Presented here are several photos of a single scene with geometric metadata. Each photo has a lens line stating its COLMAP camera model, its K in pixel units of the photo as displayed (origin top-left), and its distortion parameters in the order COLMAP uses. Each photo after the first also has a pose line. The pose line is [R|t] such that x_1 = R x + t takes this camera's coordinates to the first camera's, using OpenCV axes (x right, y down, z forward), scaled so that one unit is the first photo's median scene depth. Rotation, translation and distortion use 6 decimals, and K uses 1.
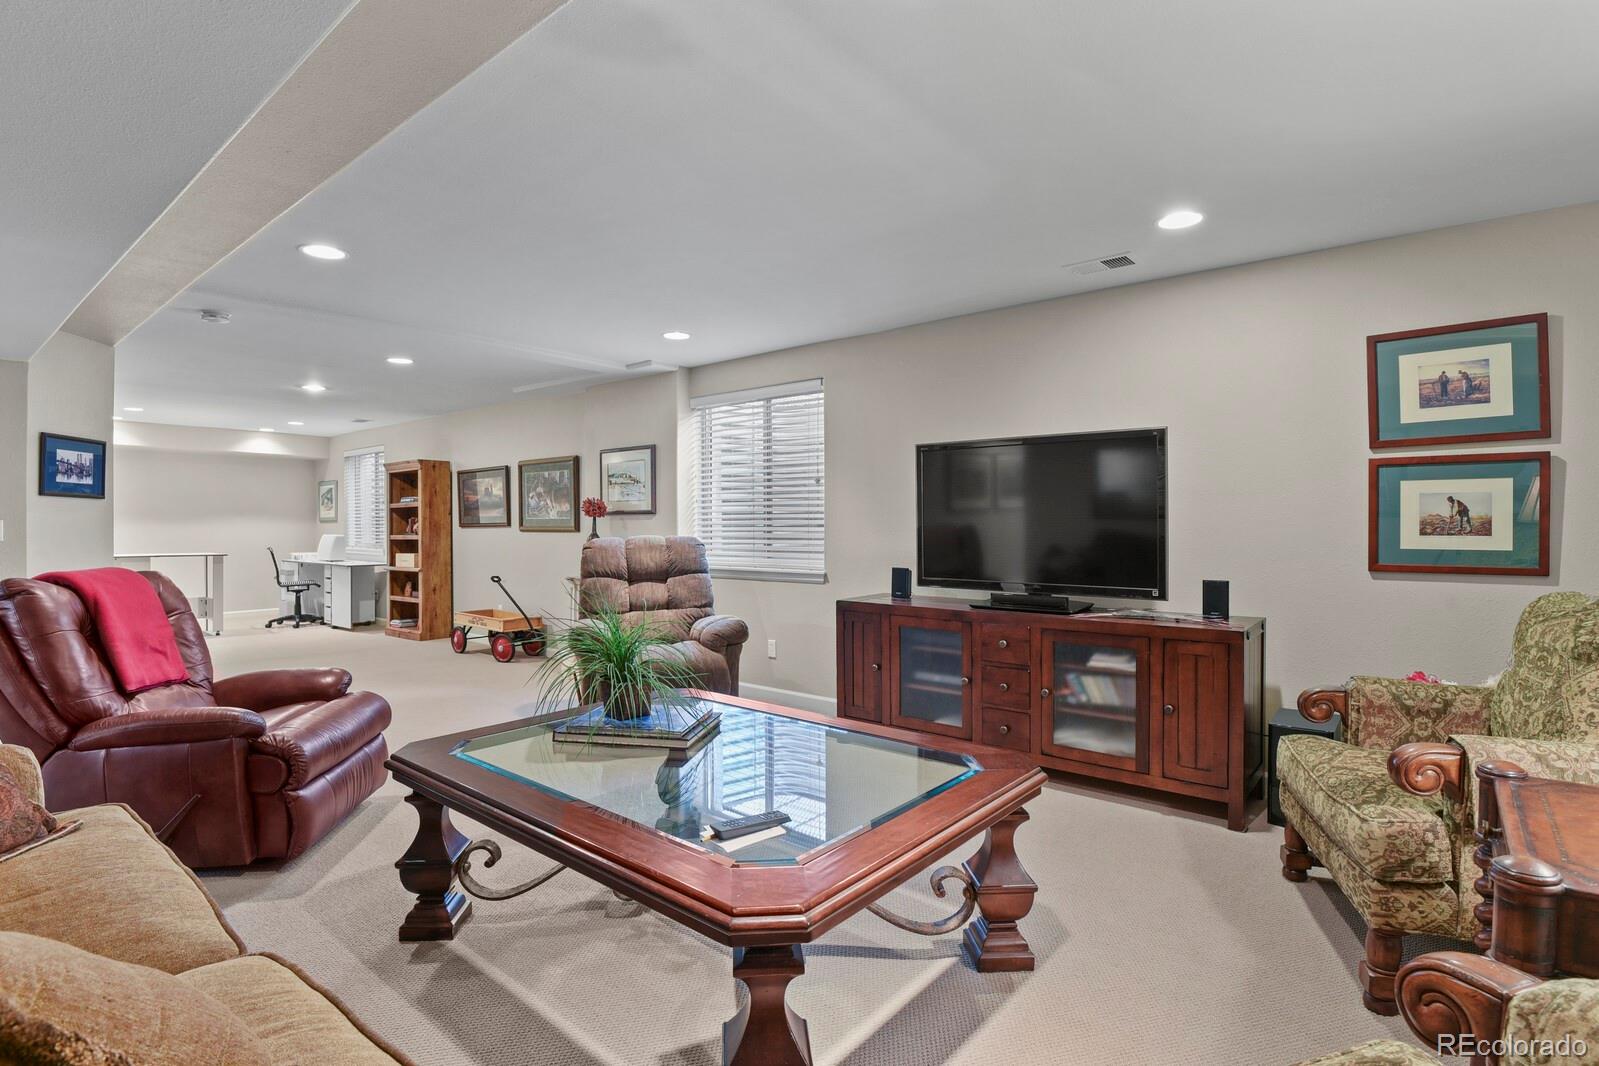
lens RADIAL K [[792.9, 0, 805.1], [0, 792.9, 529.4], [0, 0, 1]] dist [-0.026920, -0.003577]
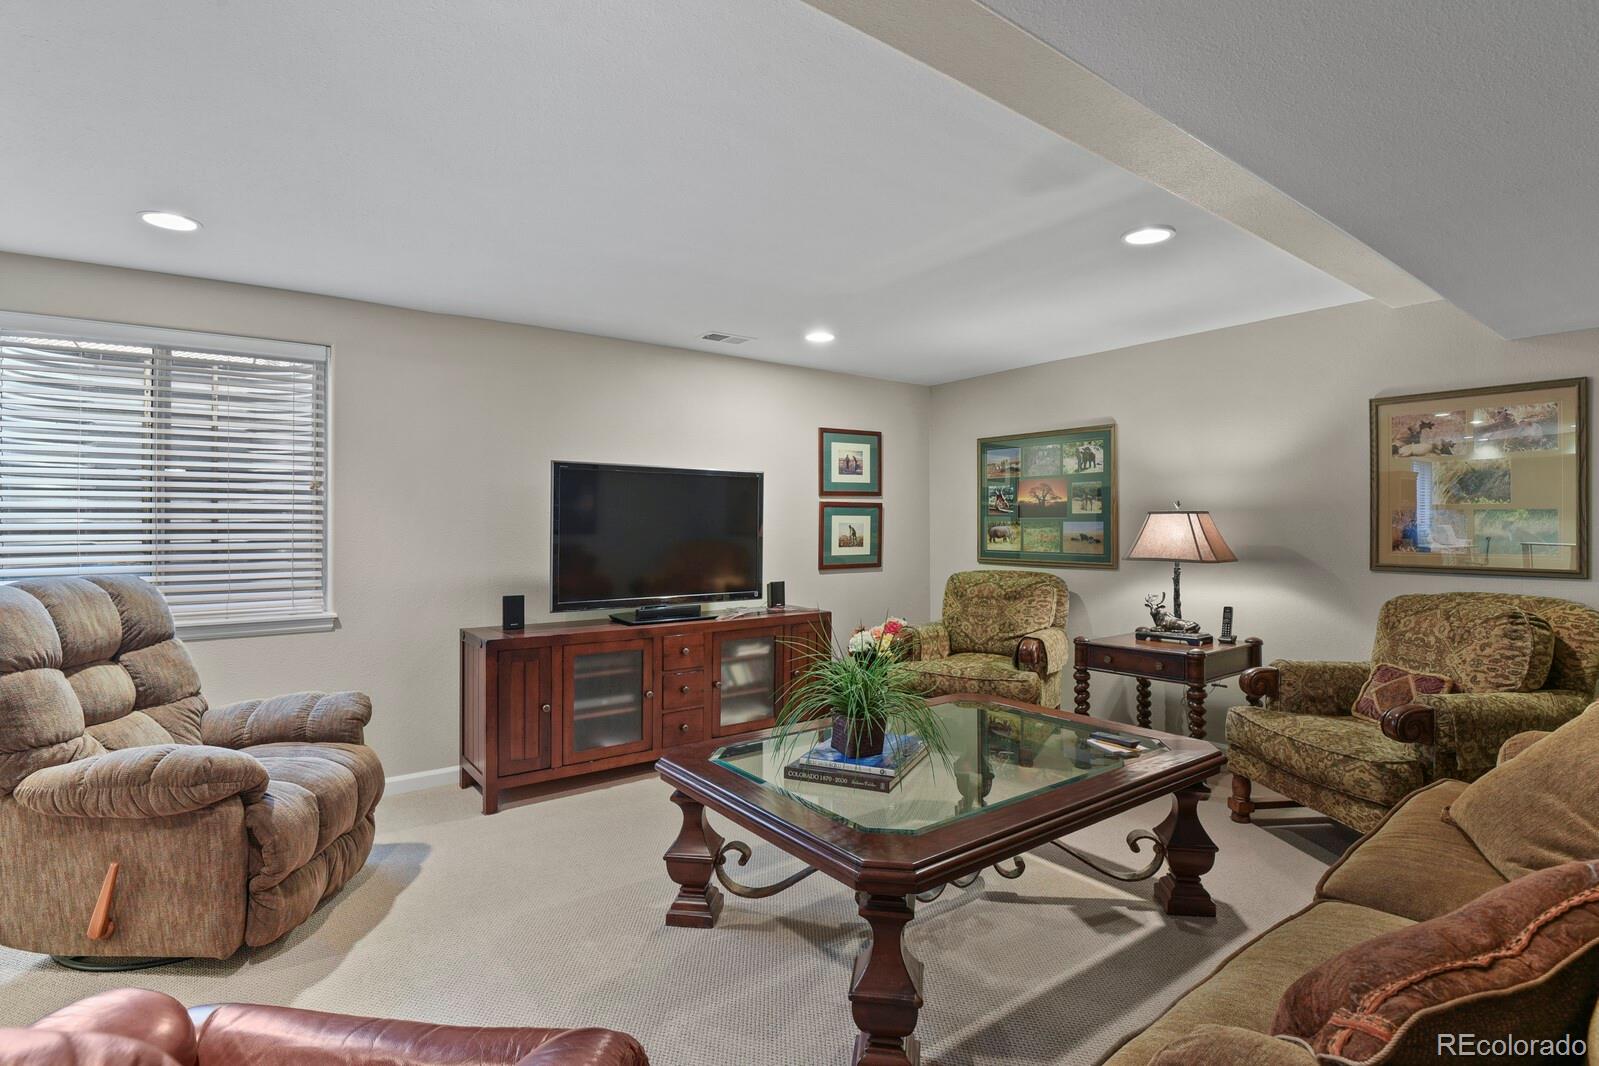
lens RADIAL K [[792.9, 0, 811.7], [0, 792.9, 531.0], [0, 0, 1]] dist [-0.026920, -0.003577]
pose [[0.210632, -0.000332, 0.977565, -0.852031], [0.011800, 0.999928, -0.002203, -0.022958], [-0.977494, 0.011999, 0.210621, 0.615495]]
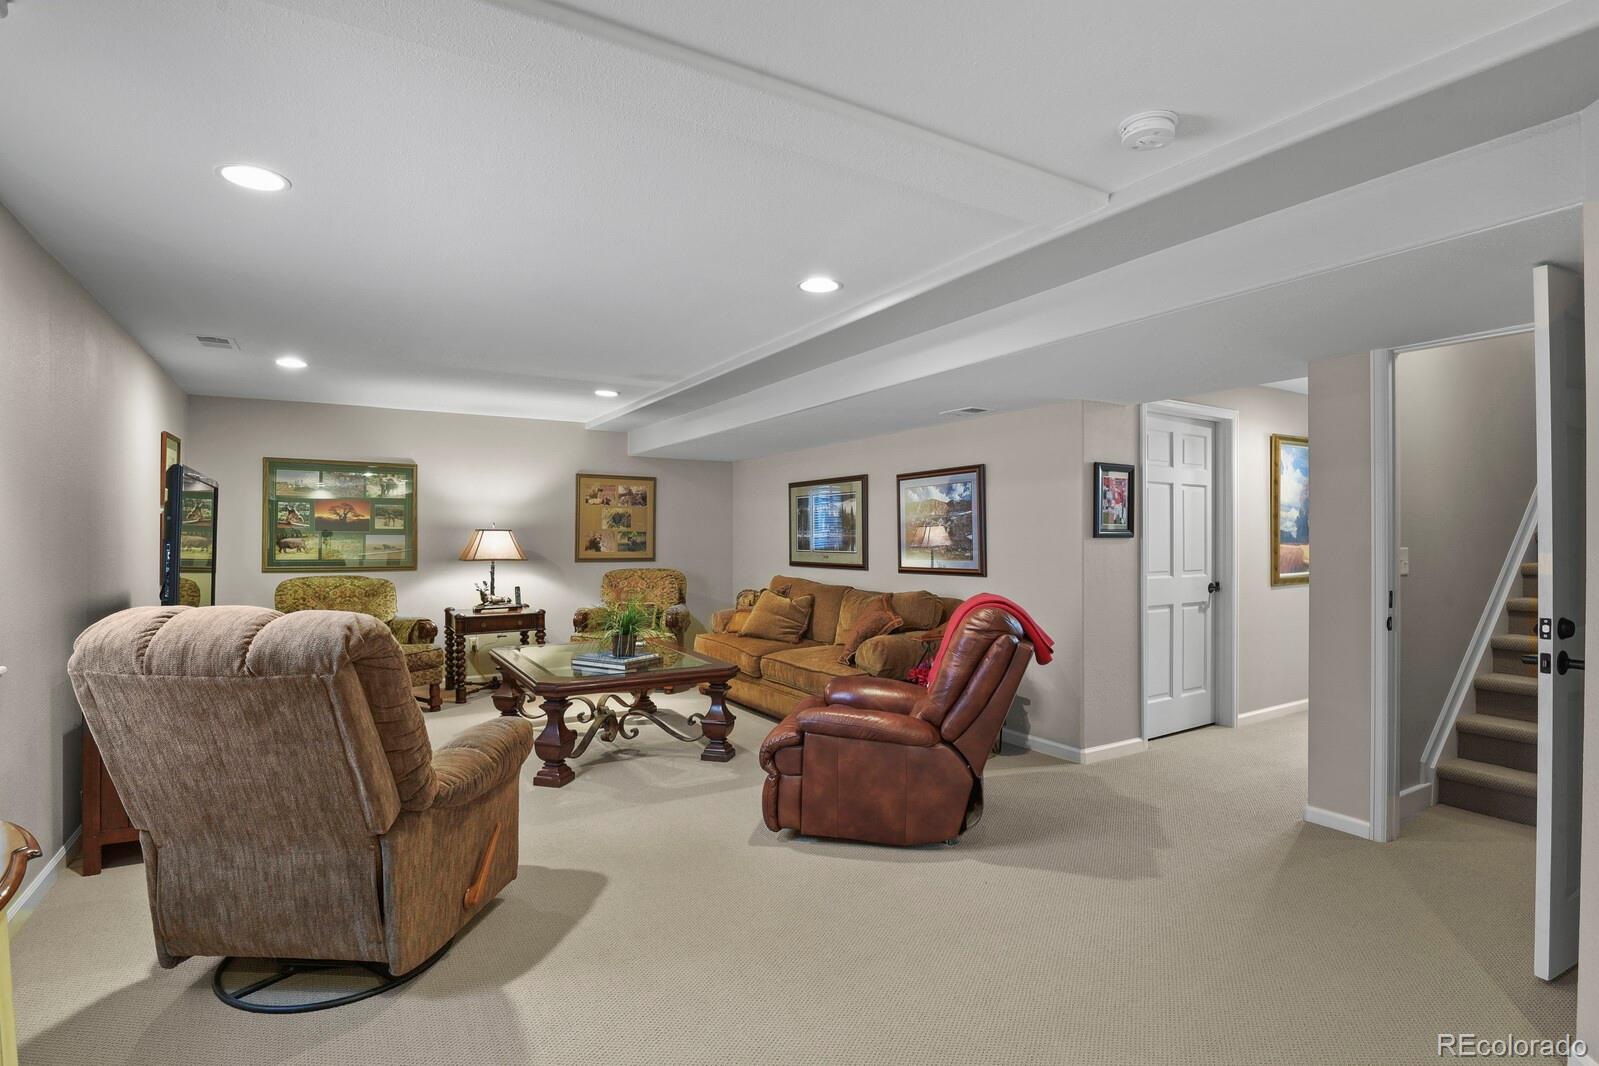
lens RADIAL K [[792.9, 0, 804.6], [0, 792.9, 531.1], [0, 0, 1]] dist [-0.026920, -0.003577]
pose [[-0.948642, 0.005845, 0.316296, -0.892397], [0.006471, 0.999979, 0.000929, -0.042850], [-0.316284, 0.002928, -0.948660, 1.969296]]
